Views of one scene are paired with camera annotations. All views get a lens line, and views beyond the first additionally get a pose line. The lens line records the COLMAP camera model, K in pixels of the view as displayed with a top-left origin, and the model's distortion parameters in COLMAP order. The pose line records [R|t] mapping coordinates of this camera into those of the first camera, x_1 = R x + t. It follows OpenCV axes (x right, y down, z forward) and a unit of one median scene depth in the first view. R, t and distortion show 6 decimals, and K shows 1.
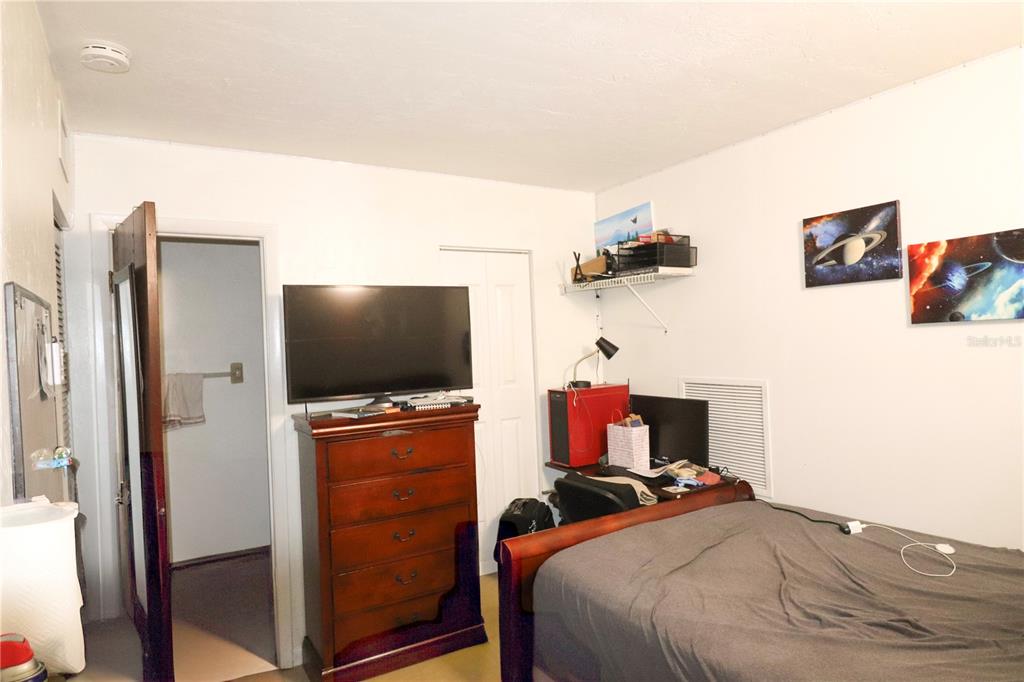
lens RADIAL K [[632.3, 0, 512.3], [0, 632.3, 342.7], [0, 0, 1]] dist [0.001628, 0.001164]
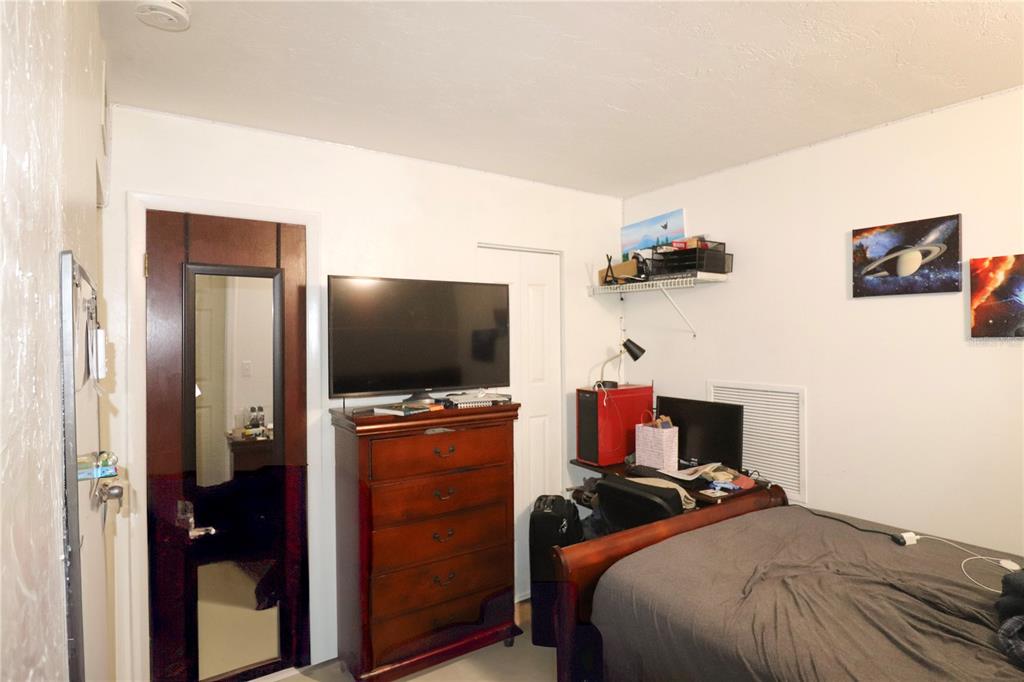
lens RADIAL K [[563.8, 0, 511.5], [0, 563.8, 339.5], [0, 0, 1]] dist [-0.003698, -0.002260]
pose [[0.998080, 0.032204, 0.052903, -0.117062], [-0.032289, 0.999478, 0.000752, -0.002633], [-0.052851, -0.002458, 0.998599, 0.118998]]
